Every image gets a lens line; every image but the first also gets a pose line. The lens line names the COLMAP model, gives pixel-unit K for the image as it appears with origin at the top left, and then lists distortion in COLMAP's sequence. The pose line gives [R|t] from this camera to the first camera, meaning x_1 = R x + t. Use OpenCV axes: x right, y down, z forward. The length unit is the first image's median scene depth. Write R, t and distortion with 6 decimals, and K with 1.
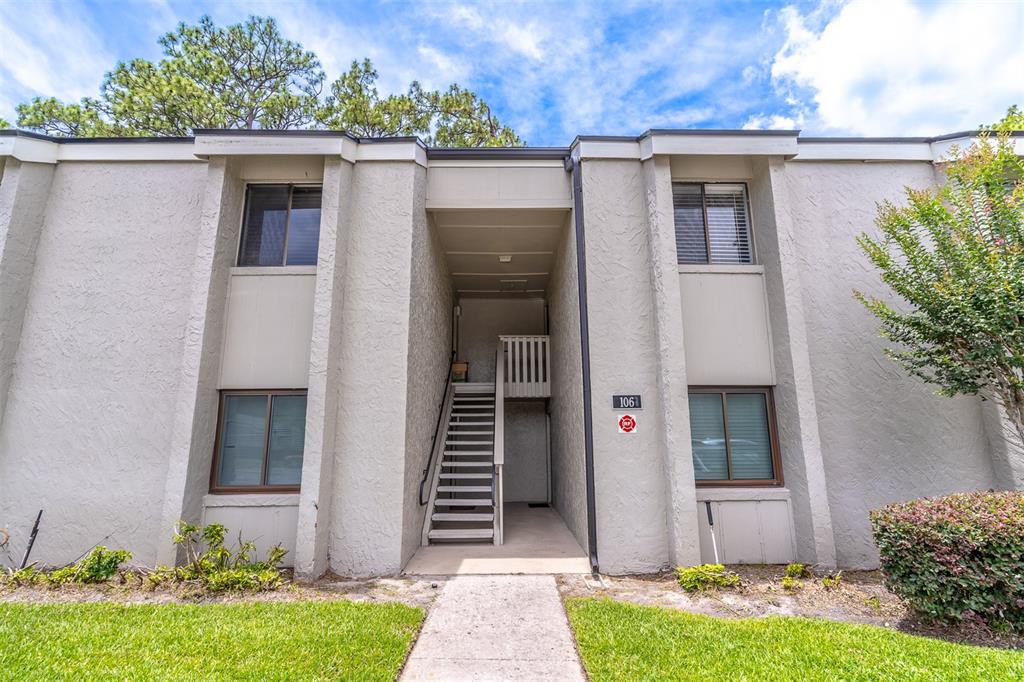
lens RADIAL K [[506.1, 0, 514.0], [0, 506.1, 345.9], [0, 0, 1]] dist [-0.004309, 0.000850]
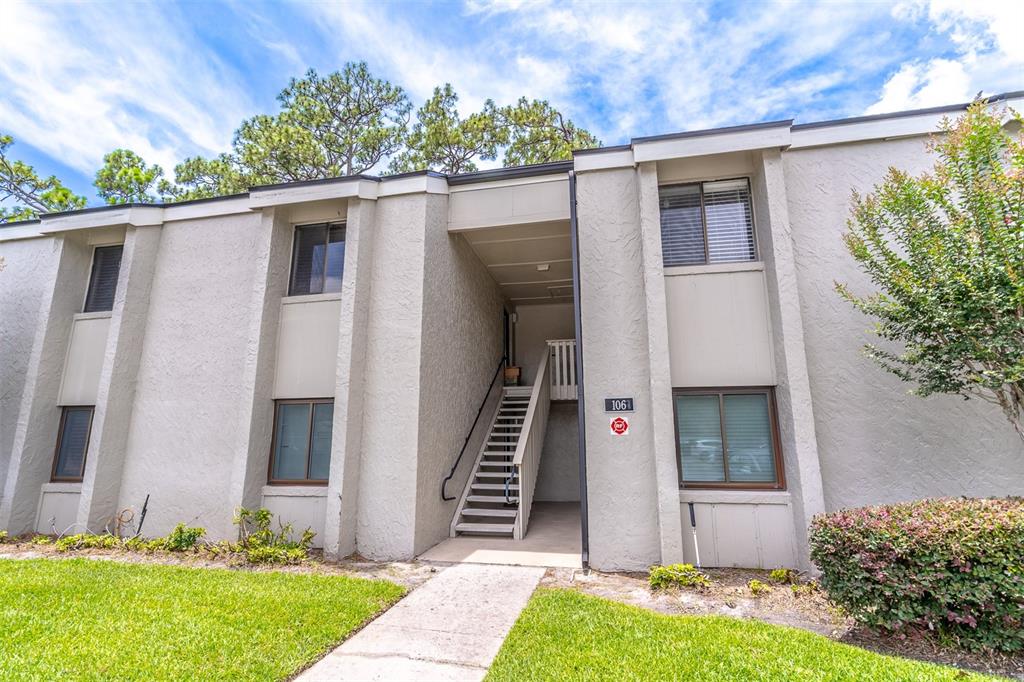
lens RADIAL K [[506.1, 0, 514.0], [0, 506.1, 345.9], [0, 0, 1]] dist [-0.004309, 0.000850]
pose [[0.974544, -0.039602, -0.220669, 0.244420], [0.038943, 0.999215, -0.007337, -0.010033], [0.220786, -0.001443, 0.975321, -0.053638]]
